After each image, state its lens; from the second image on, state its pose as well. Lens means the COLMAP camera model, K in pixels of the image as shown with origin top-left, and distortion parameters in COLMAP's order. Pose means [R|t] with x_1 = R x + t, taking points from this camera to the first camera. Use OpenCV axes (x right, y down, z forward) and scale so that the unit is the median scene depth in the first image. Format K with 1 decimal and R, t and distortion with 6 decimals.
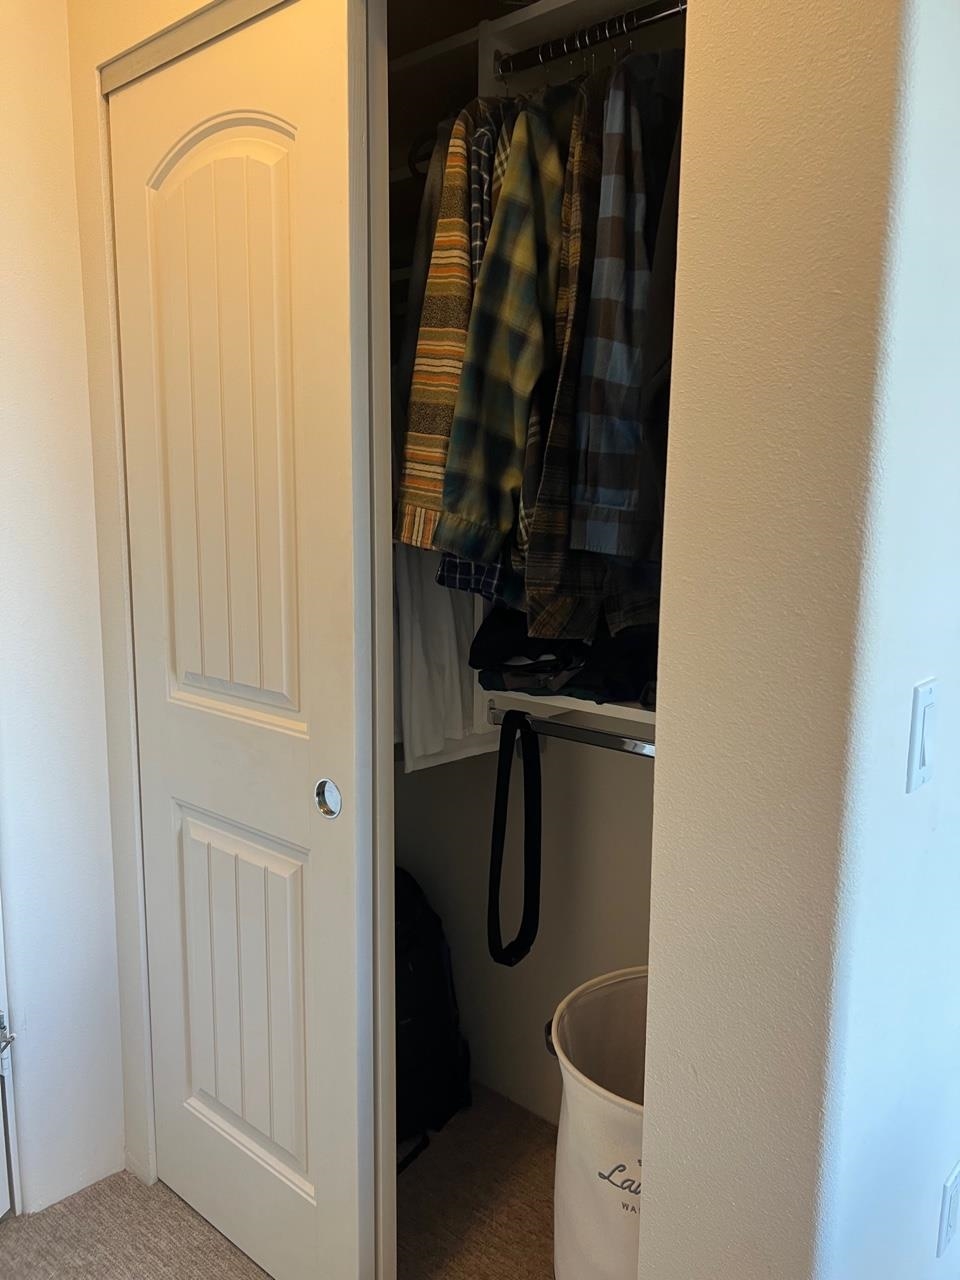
lens RADIAL K [[978.1, 0, 469.5], [0, 978.1, 641.7], [0, 0, 1]] dist [0.035369, -0.047746]
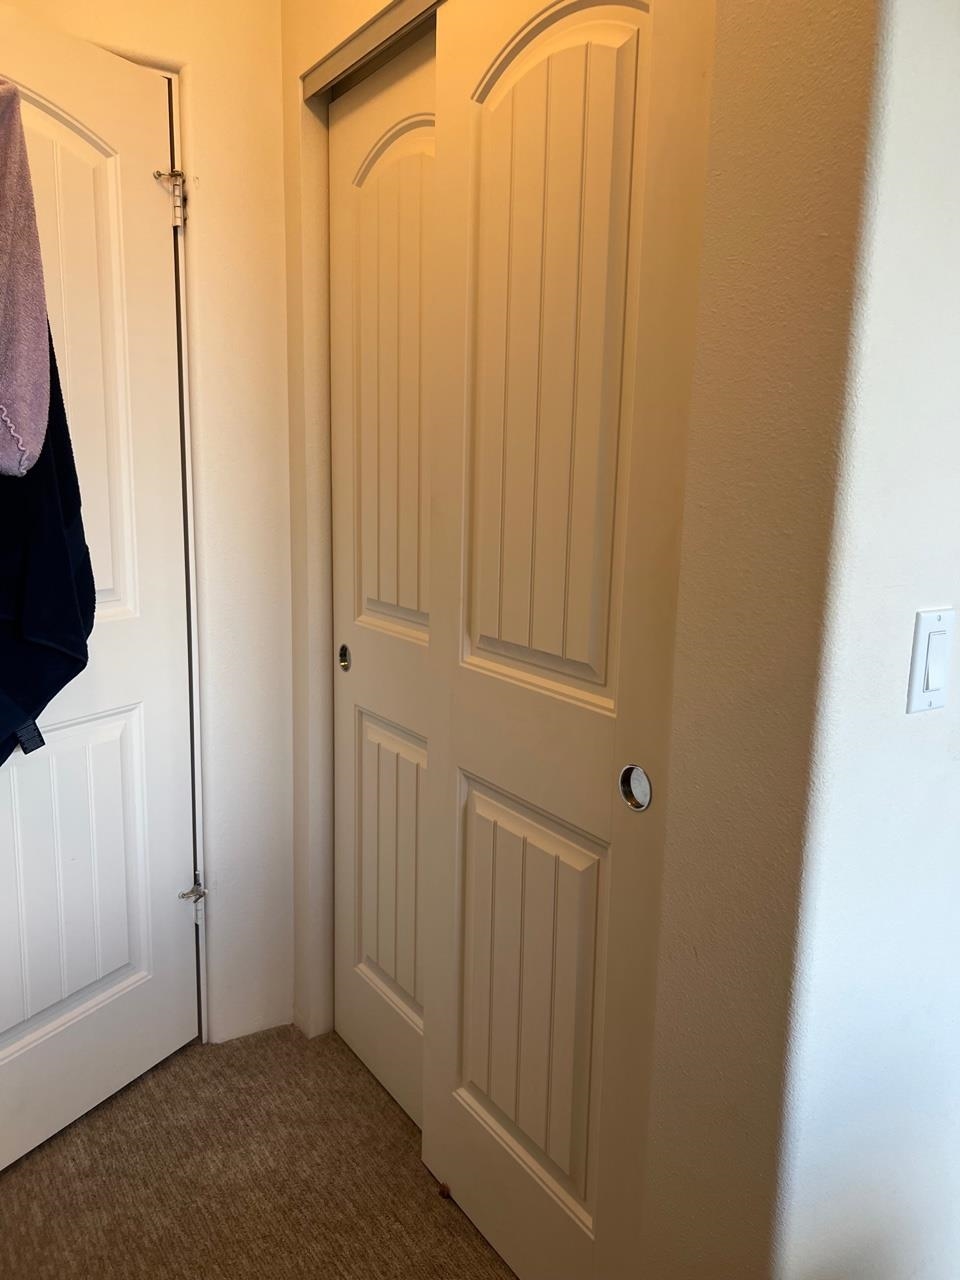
lens RADIAL K [[978.1, 0, 493.4], [0, 978.1, 640.6], [0, 0, 1]] dist [0.035369, -0.047746]
pose [[0.965836, 0.059238, -0.252294, 0.278523], [-0.055518, 0.998219, 0.021846, 0.077933], [0.253138, -0.007093, 0.967404, -0.130737]]
